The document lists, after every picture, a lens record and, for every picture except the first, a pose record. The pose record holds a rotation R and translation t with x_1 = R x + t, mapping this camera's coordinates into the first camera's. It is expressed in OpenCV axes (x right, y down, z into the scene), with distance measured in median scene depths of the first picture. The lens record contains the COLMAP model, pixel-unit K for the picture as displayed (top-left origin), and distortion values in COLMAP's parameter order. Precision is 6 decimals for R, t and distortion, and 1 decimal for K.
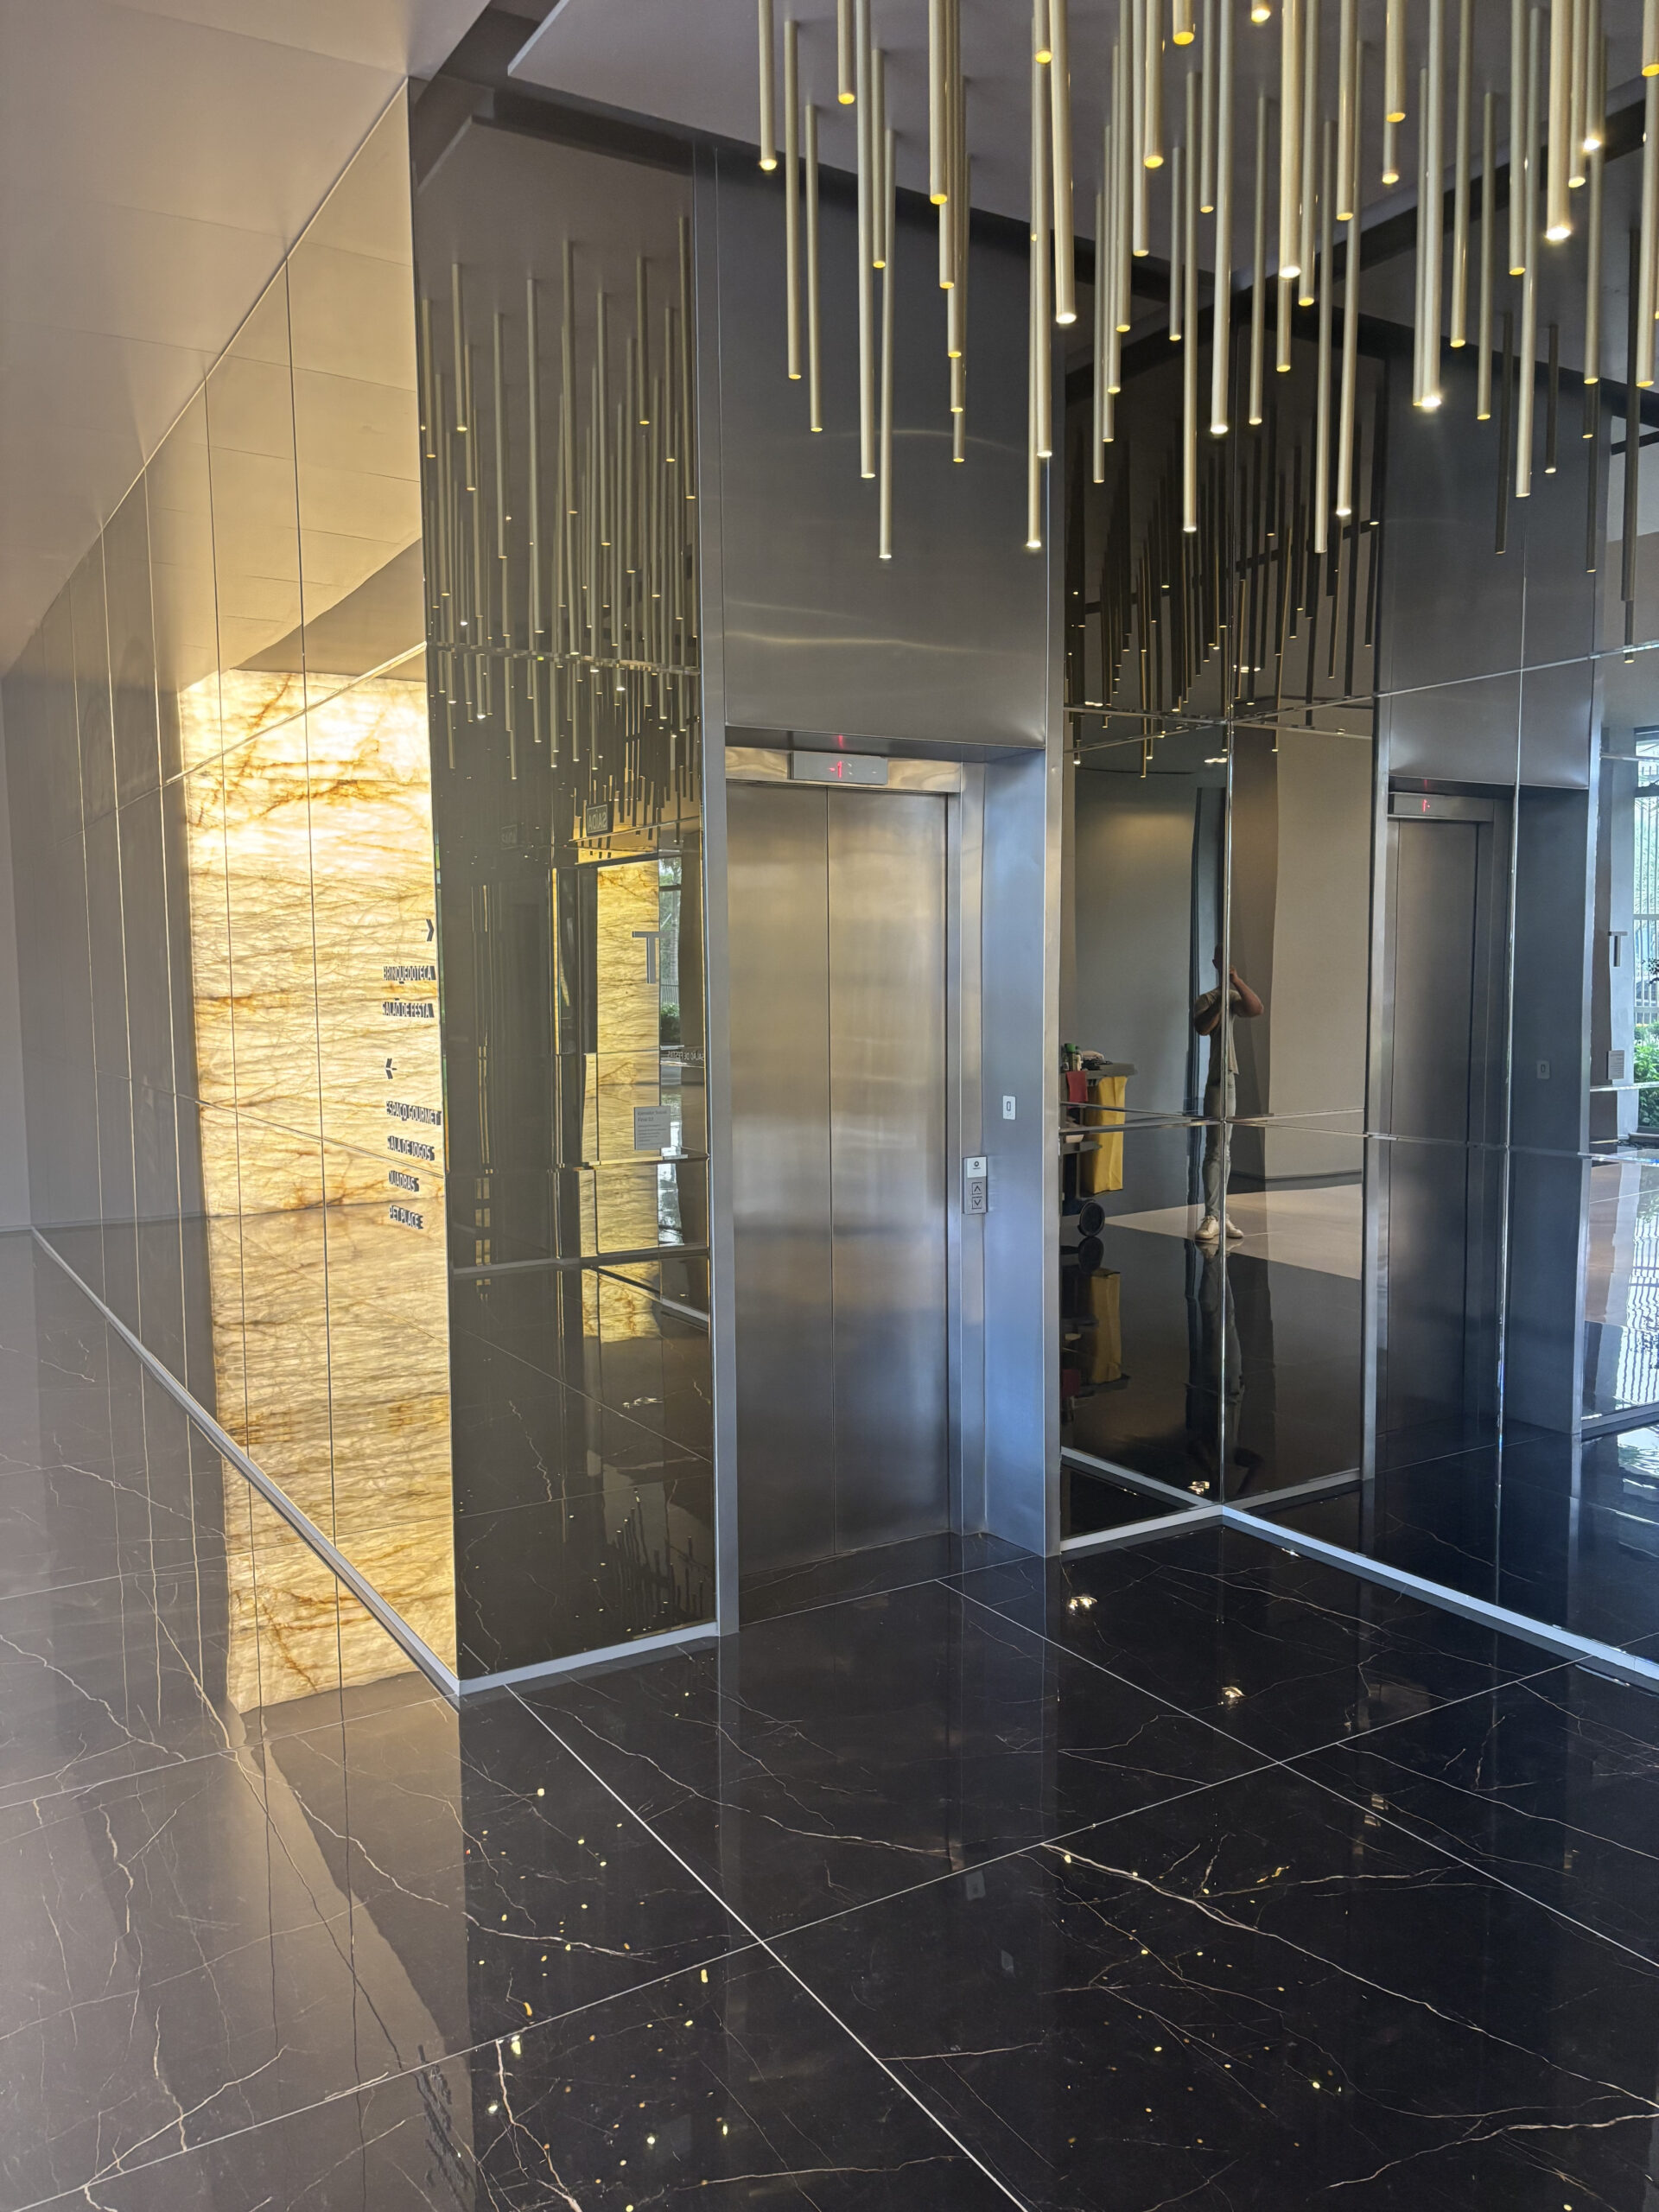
lens RADIAL K [[1663.3, 0, 818.6], [0, 1663.3, 1113.3], [0, 0, 1]] dist [0.002291, 0.004021]
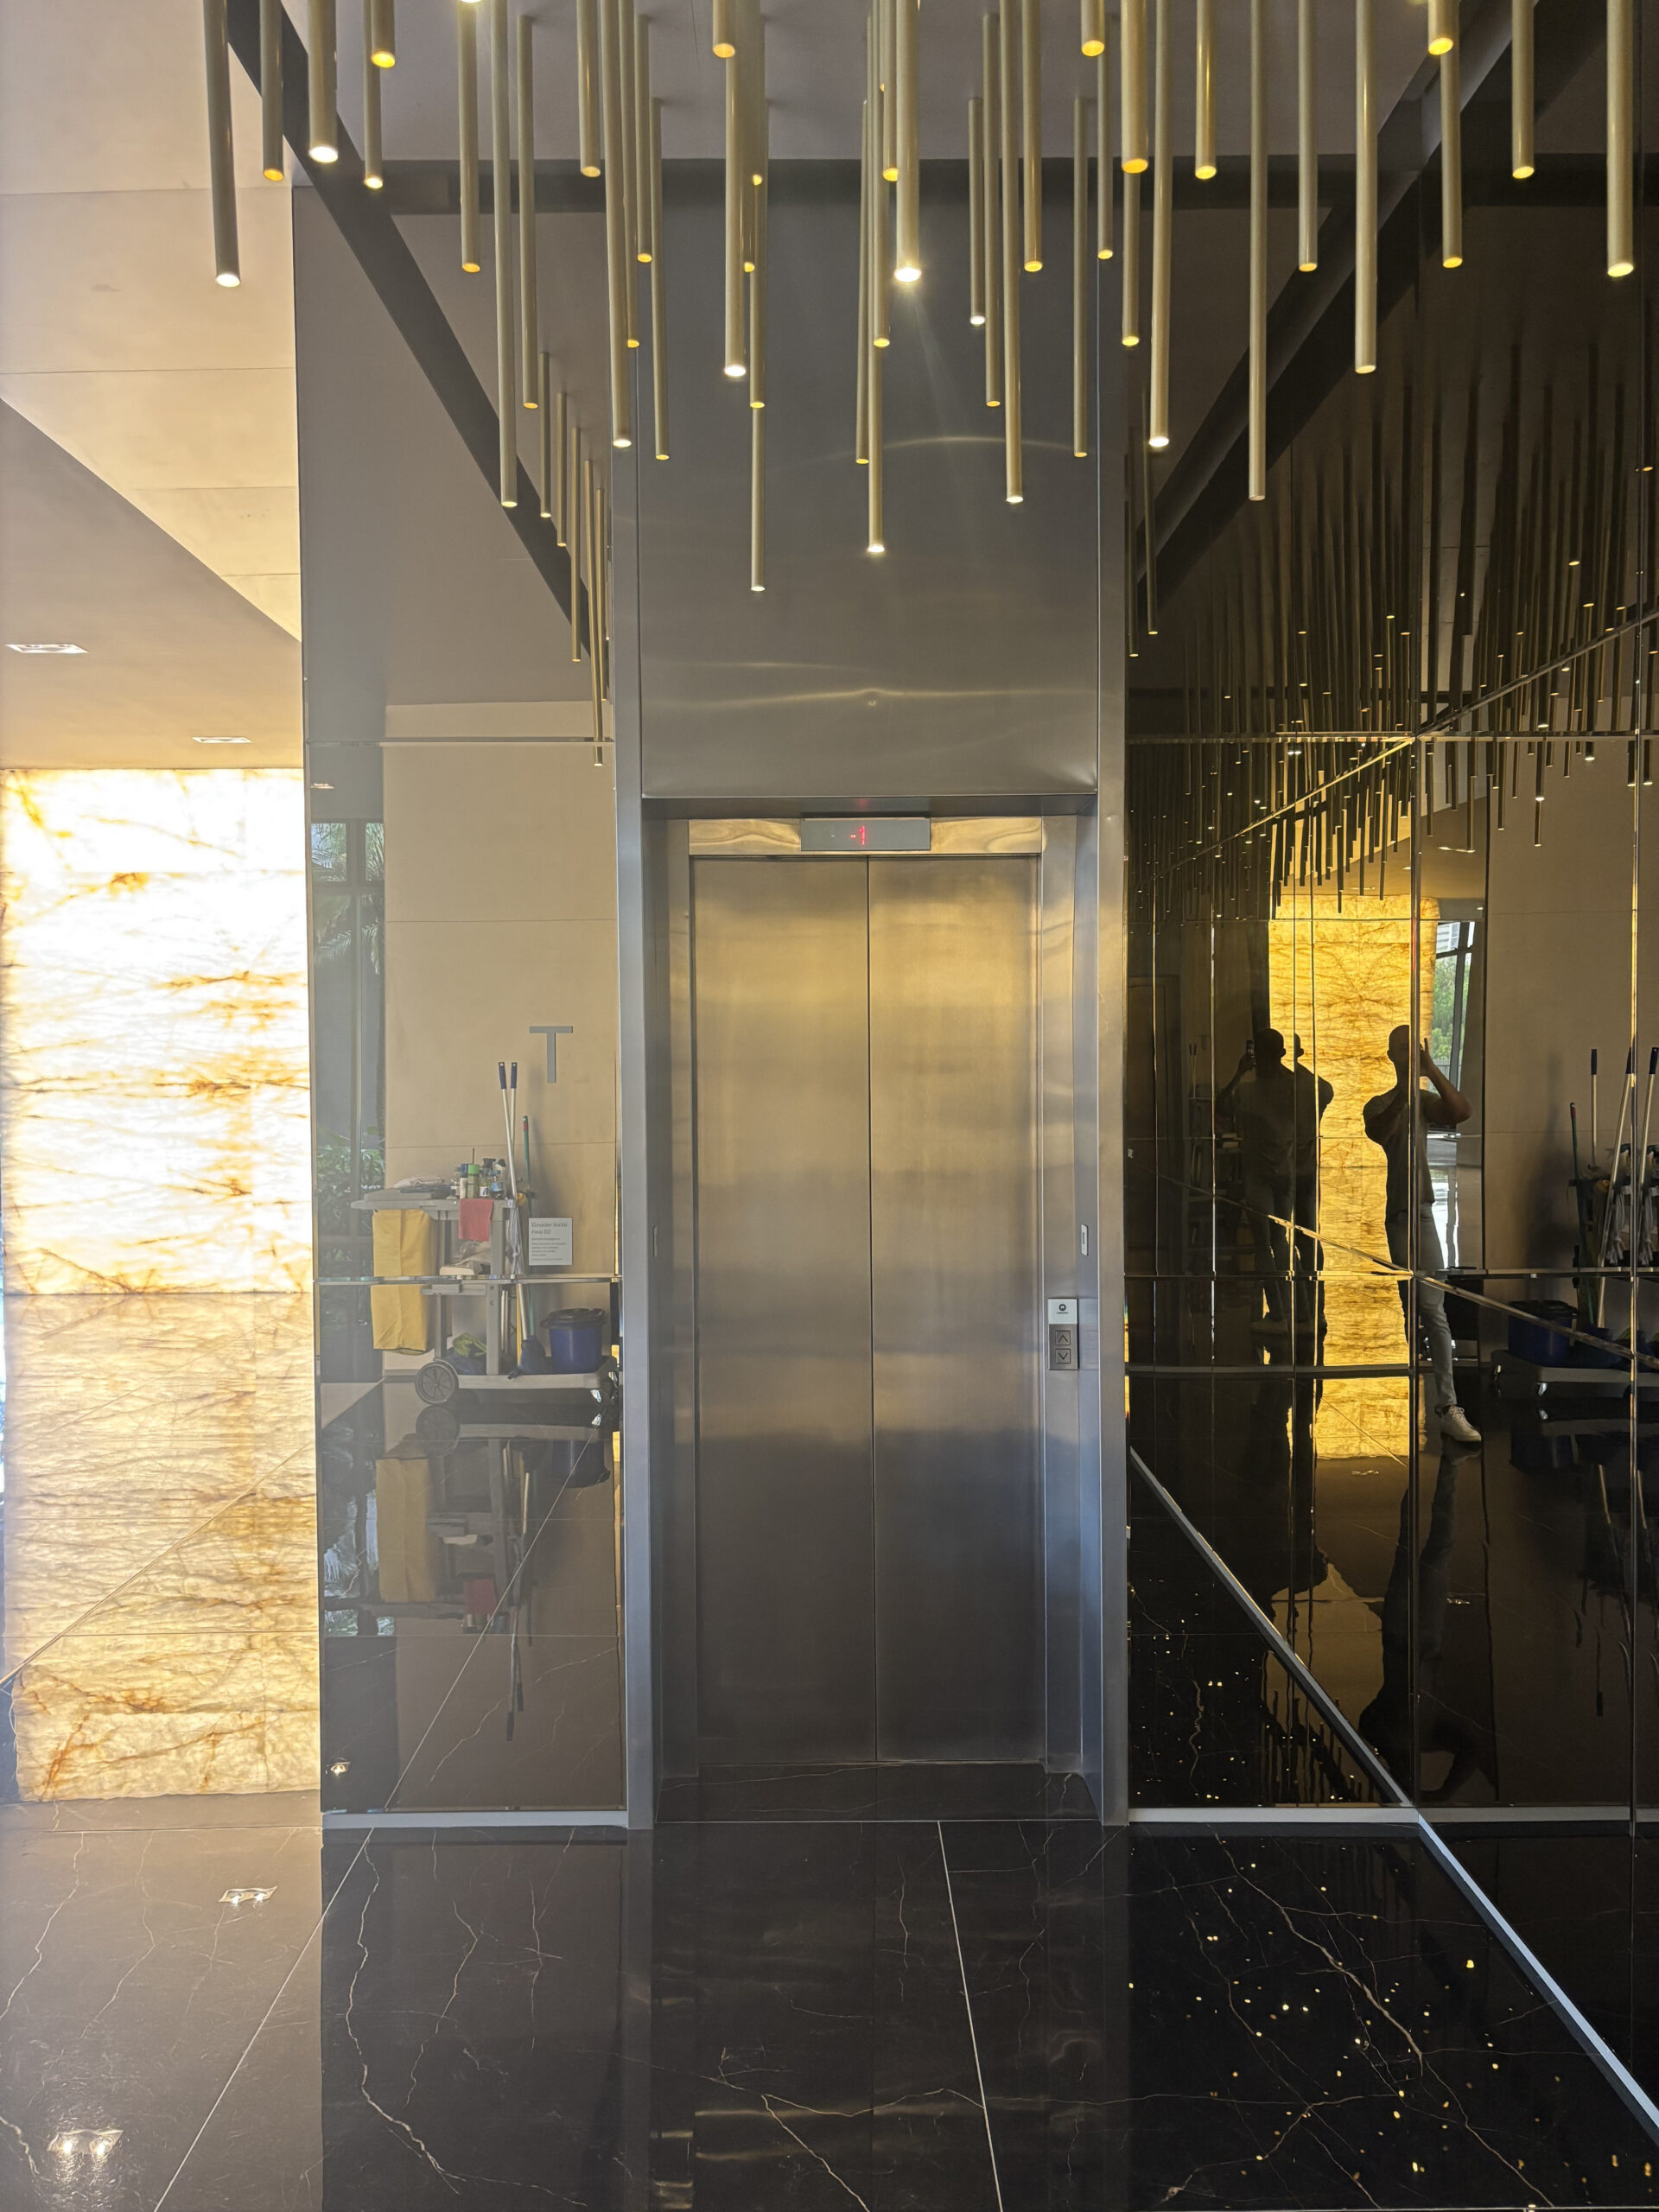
lens RADIAL K [[1663.3, 0, 825.4], [0, 1663.3, 1100.9], [0, 0, 1]] dist [0.002291, 0.004021]
pose [[0.849300, 0.011530, -0.527785, 0.447125], [-0.042960, 0.997955, -0.047329, -0.027754], [0.526160, 0.062870, 0.848059, 0.265340]]
